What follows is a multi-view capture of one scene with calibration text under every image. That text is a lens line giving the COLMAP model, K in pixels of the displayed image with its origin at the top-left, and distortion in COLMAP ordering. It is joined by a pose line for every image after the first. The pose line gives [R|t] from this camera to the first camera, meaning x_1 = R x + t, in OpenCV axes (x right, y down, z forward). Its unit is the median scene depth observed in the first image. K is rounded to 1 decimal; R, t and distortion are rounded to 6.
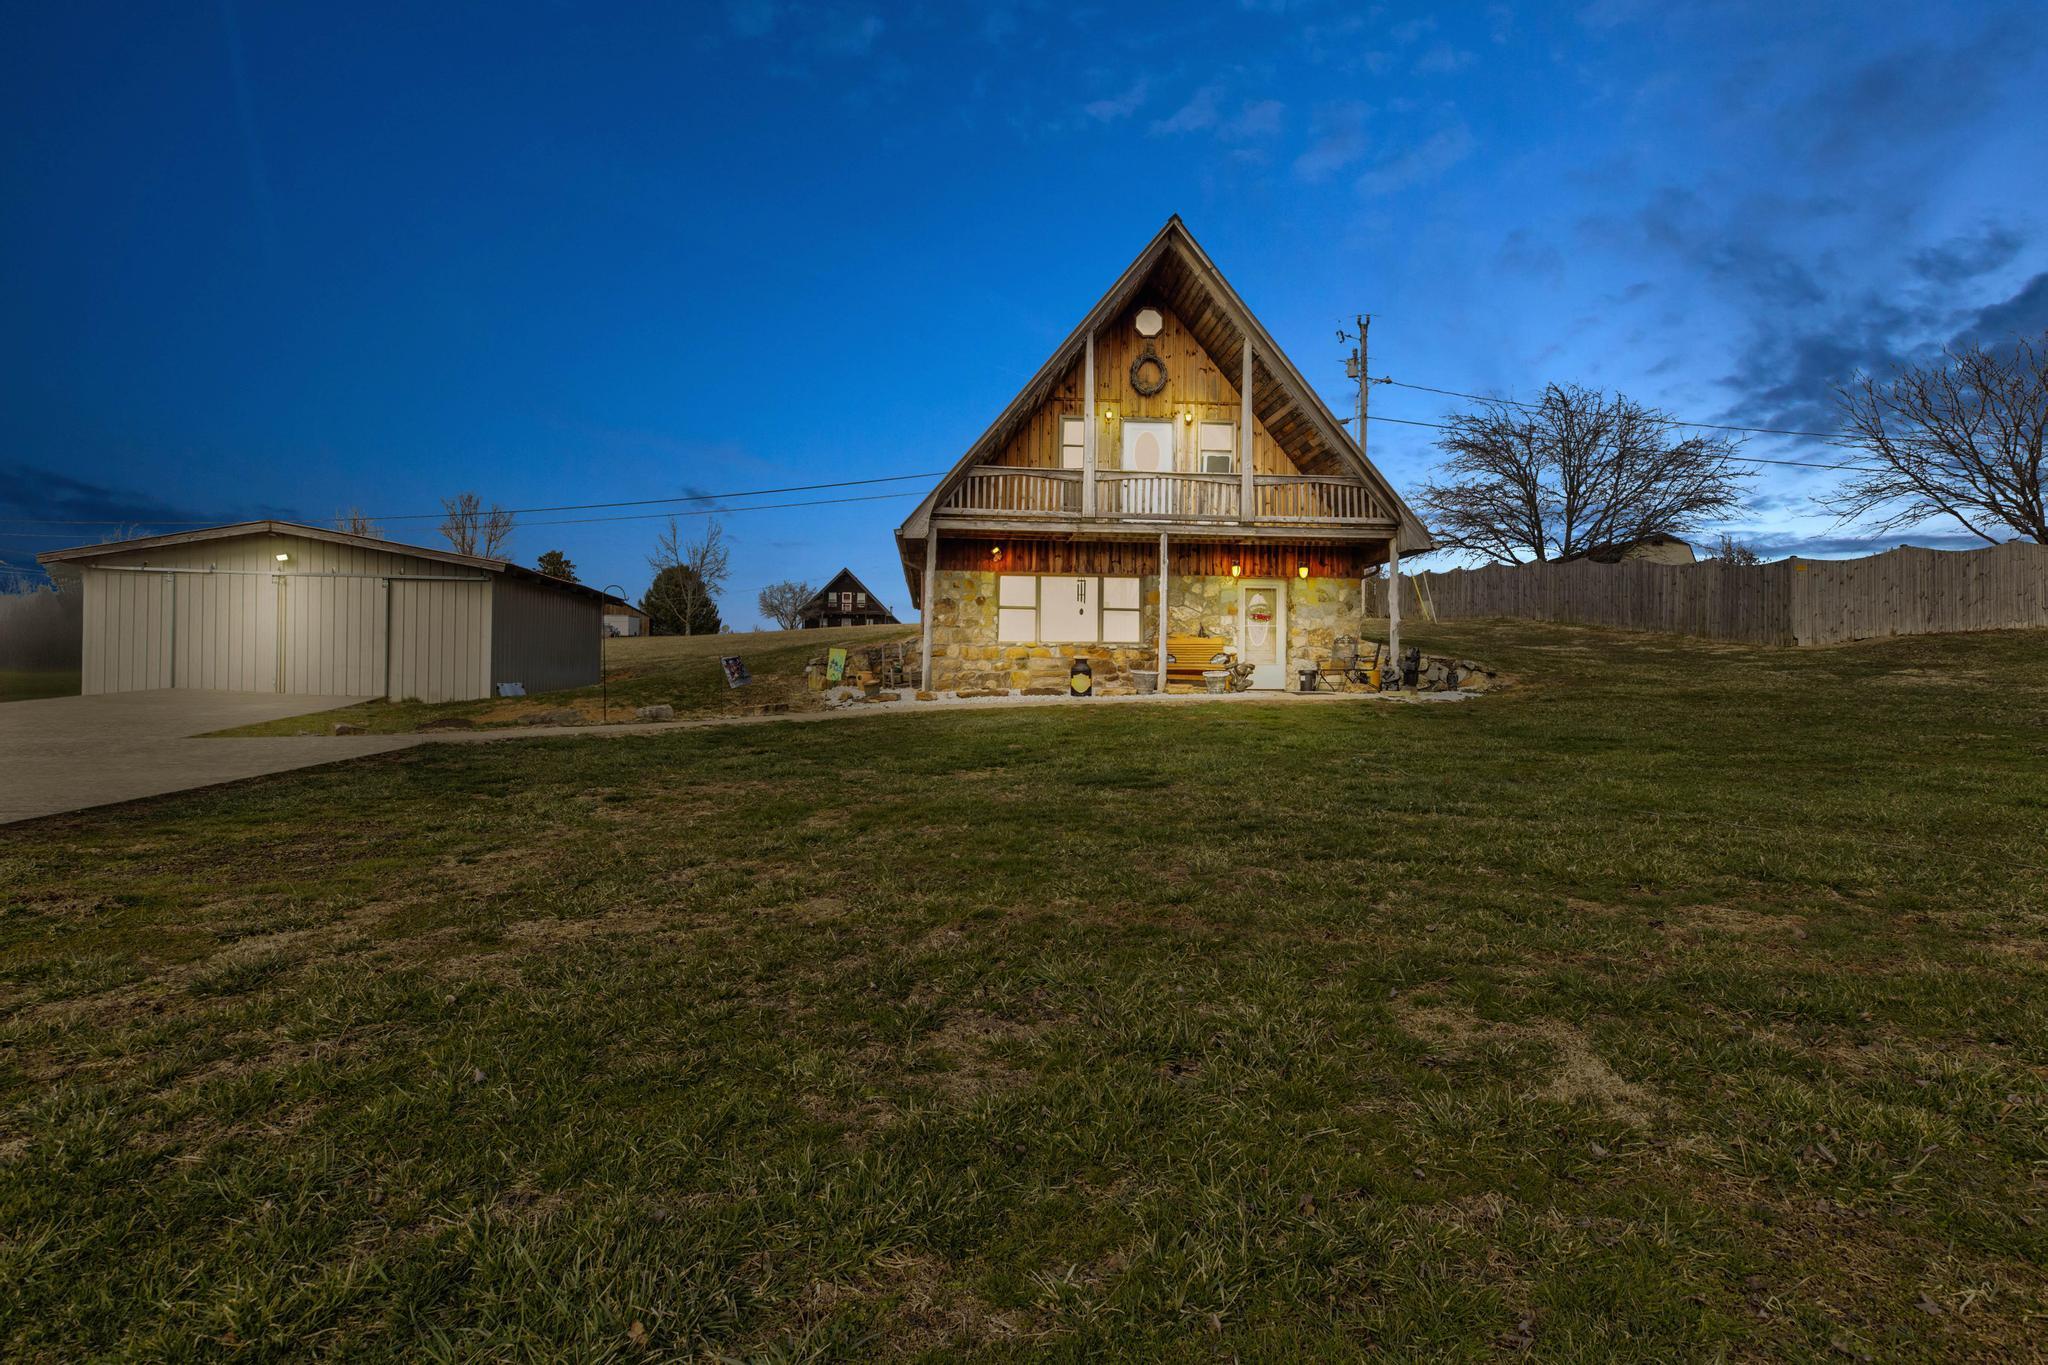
lens RADIAL K [[1168.0, 0, 1024.0], [0, 1168.0, 682.5], [0, 0, 1]] dist [-0.012436, -0.000167]
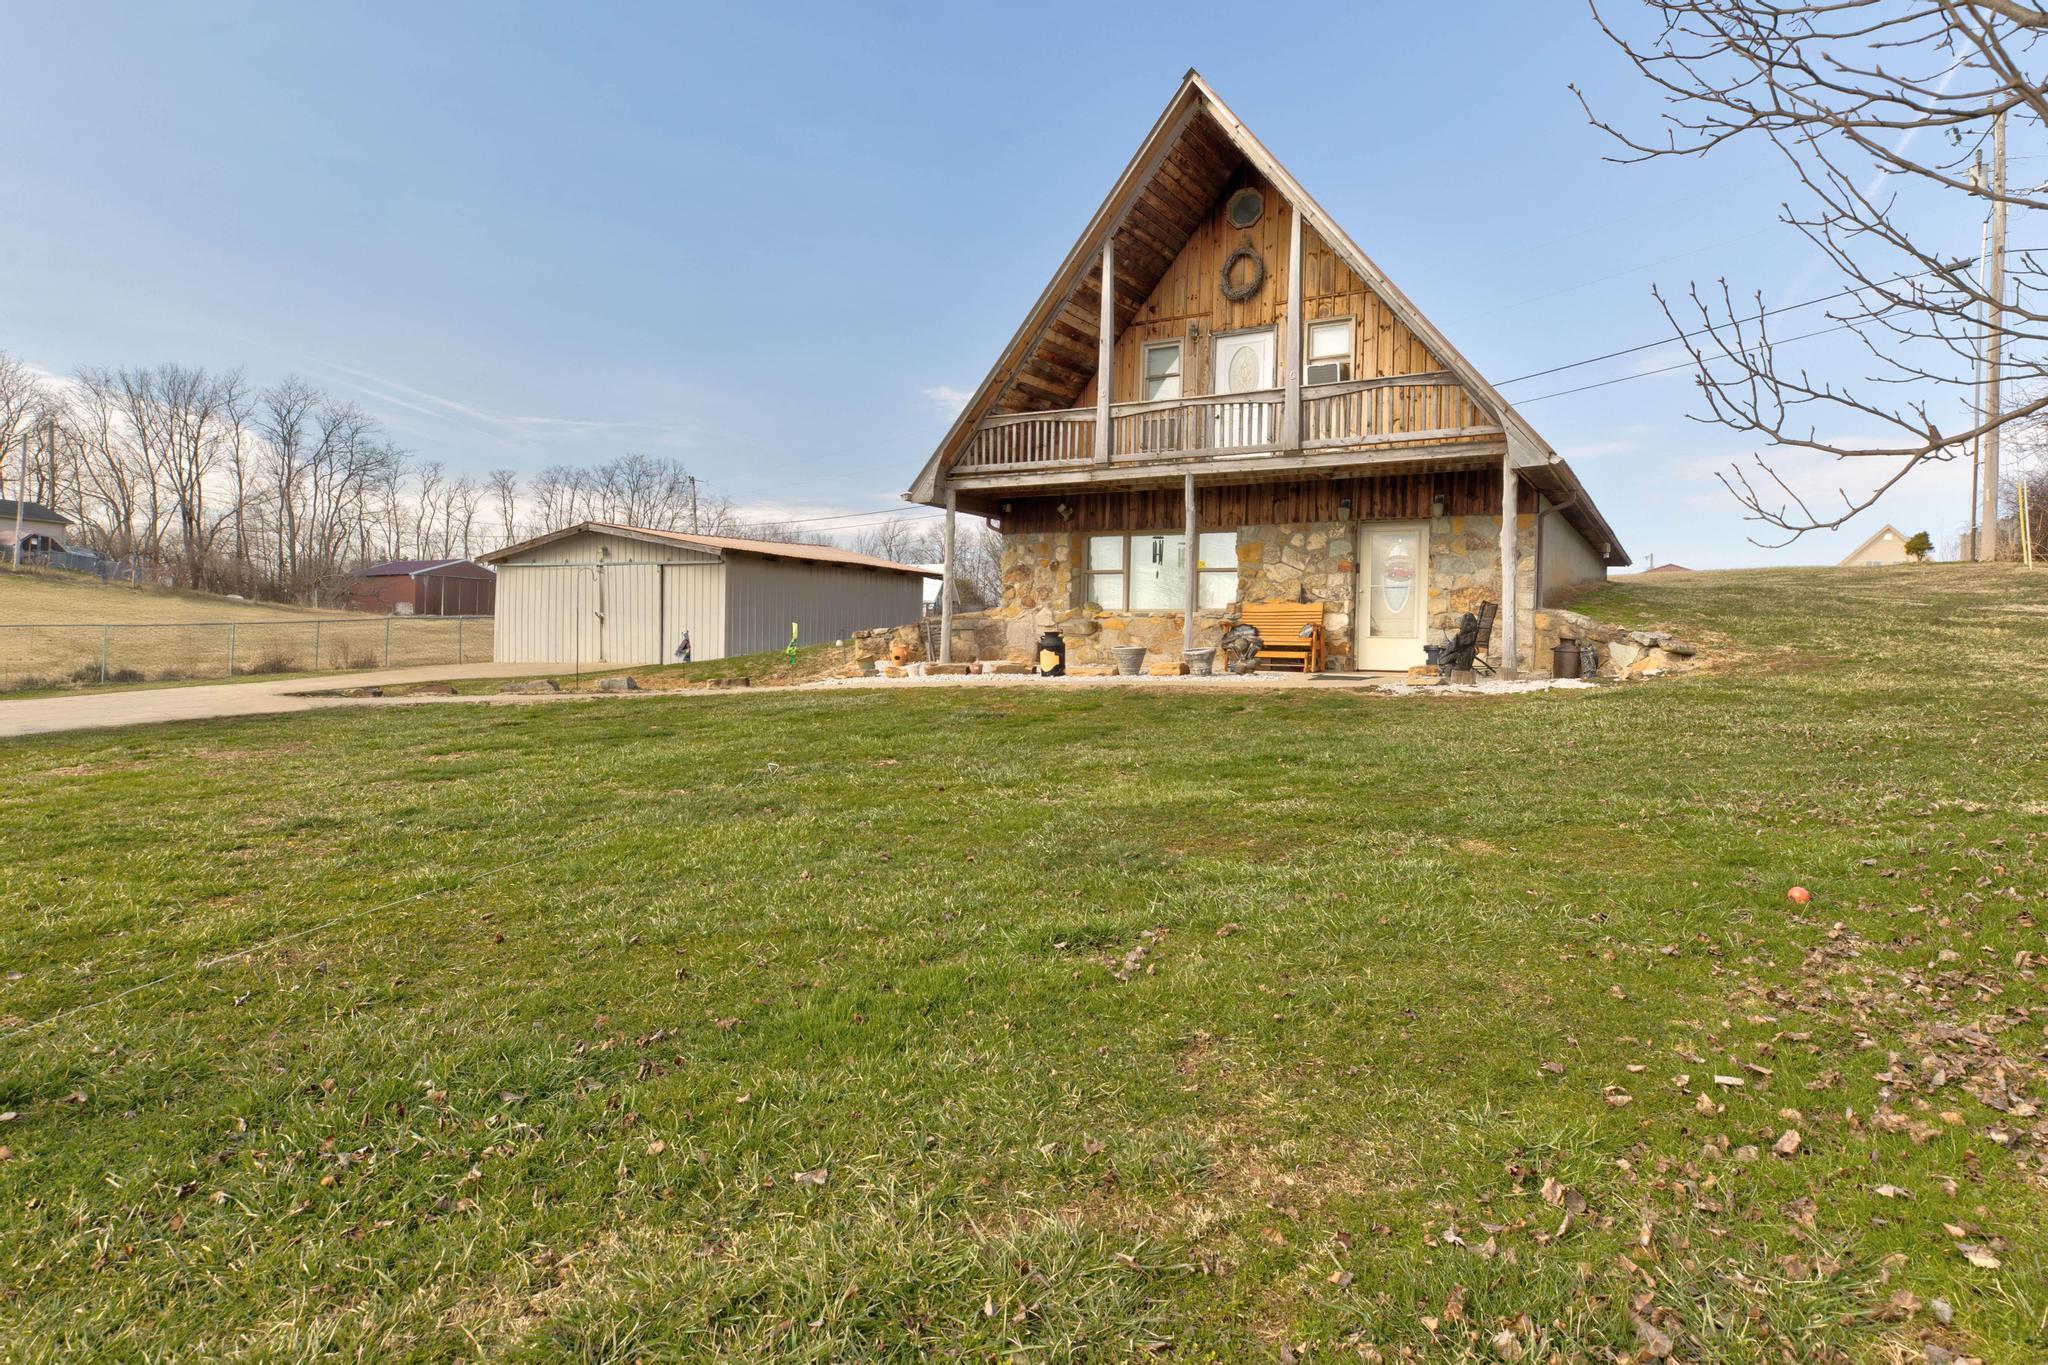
lens RADIAL K [[1168.0, 0, 1024.0], [0, 1168.0, 682.5], [0, 0, 1]] dist [-0.012436, -0.000167]
pose [[0.802559, 0.024679, -0.596063, 0.469520], [-0.004968, 0.999386, 0.034689, -0.011366], [0.596553, -0.024879, 0.802188, 0.263118]]
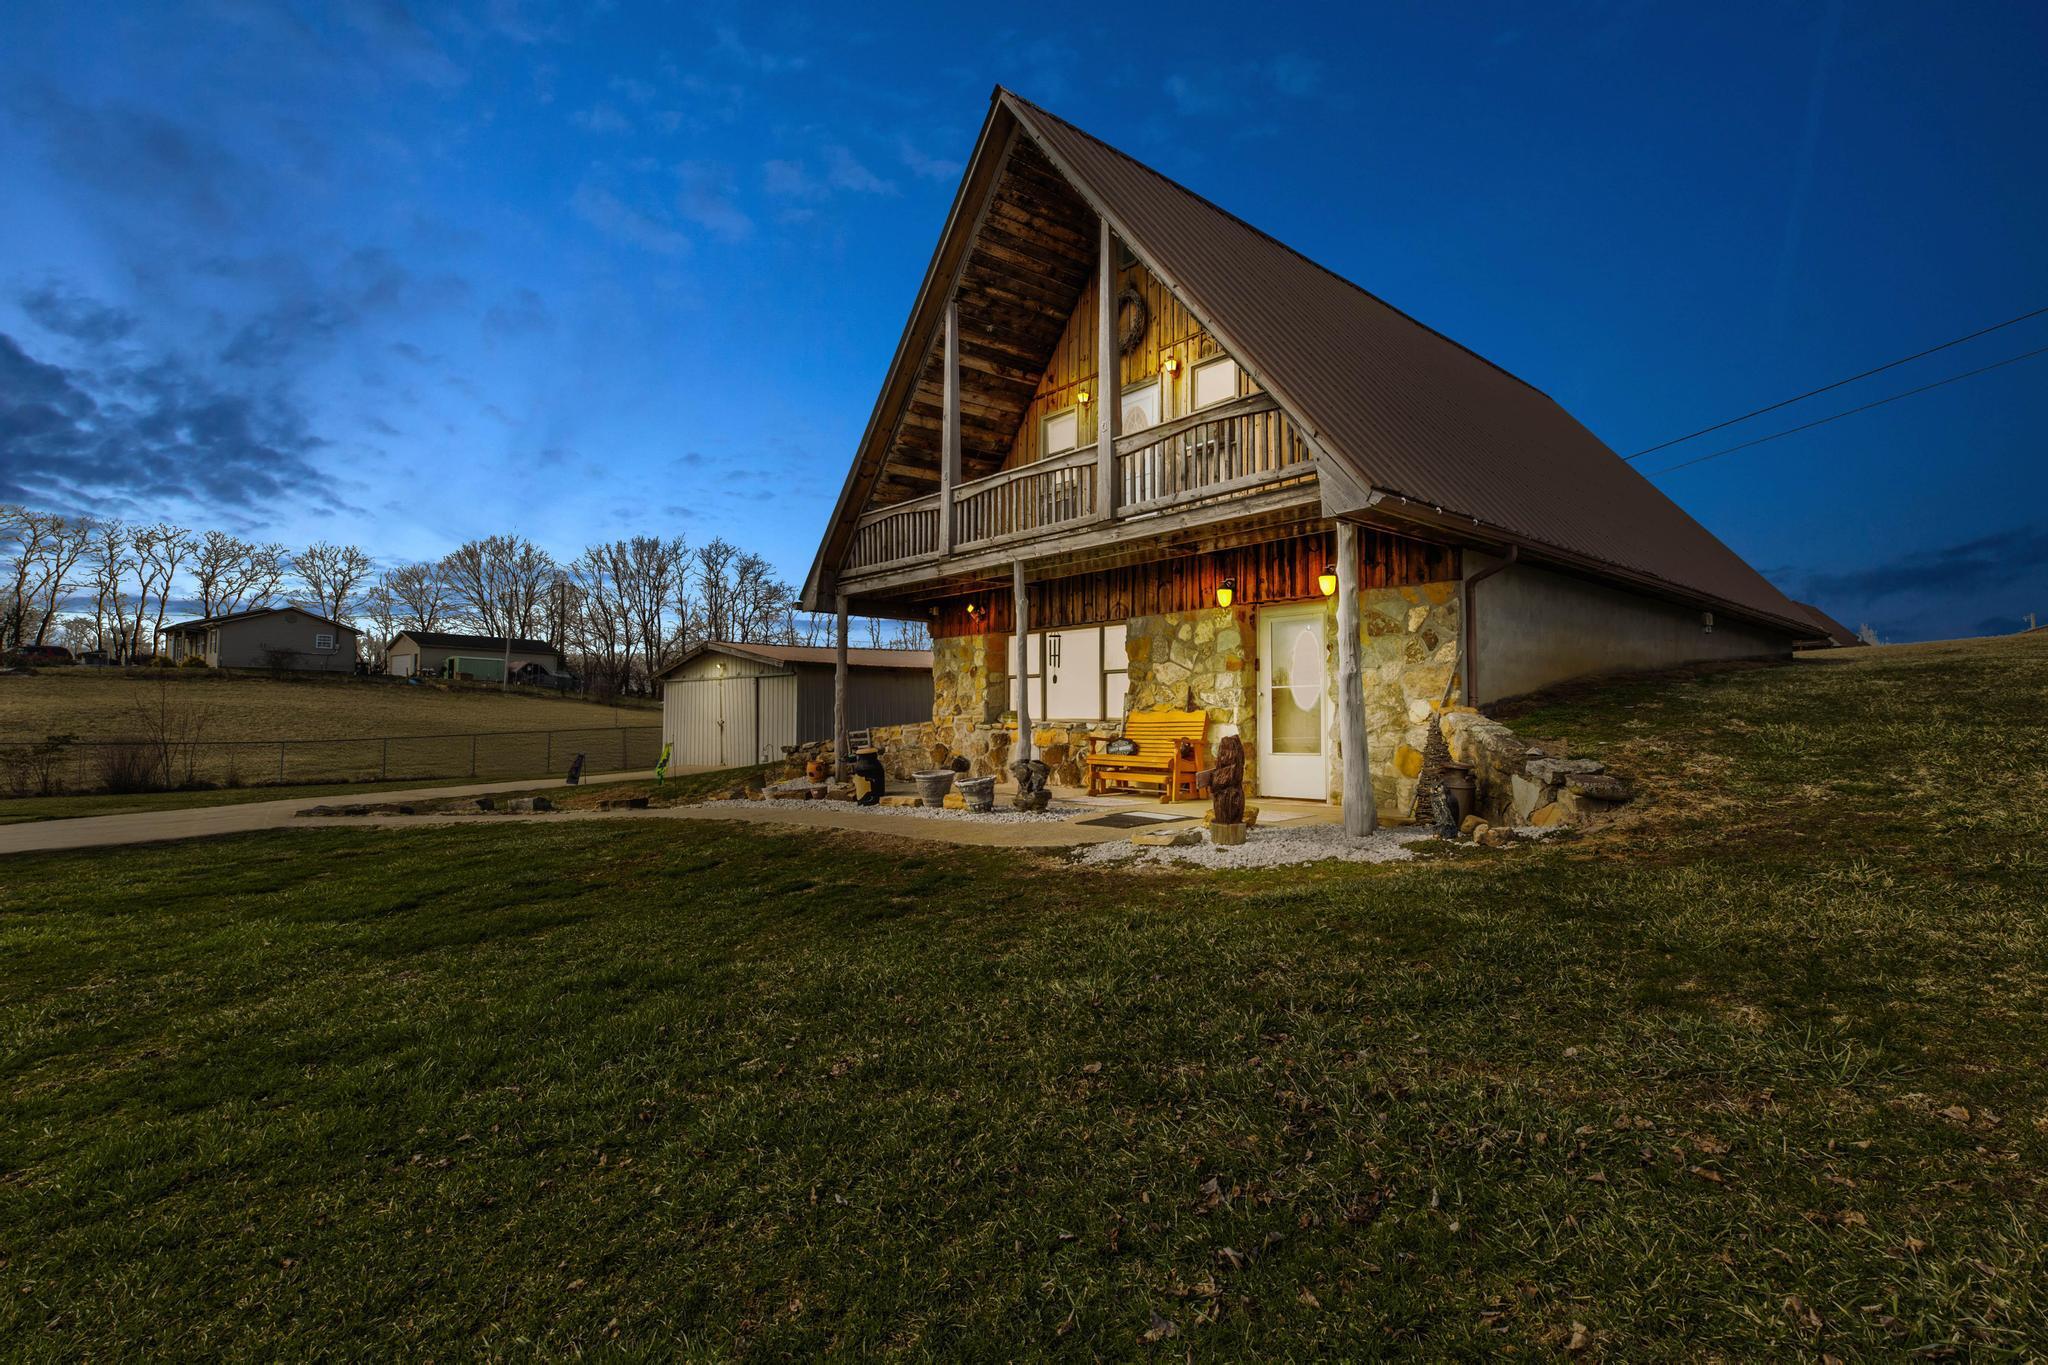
lens RADIAL K [[982.1, 0, 1024.0], [0, 982.1, 682.5], [0, 0, 1]] dist [0.003904, 0.000178]
pose [[0.563881, -0.042544, -0.824760, 0.532920], [0.013284, 0.999010, -0.042449, -0.032436], [0.825749, 0.012980, 0.563888, 0.634391]]
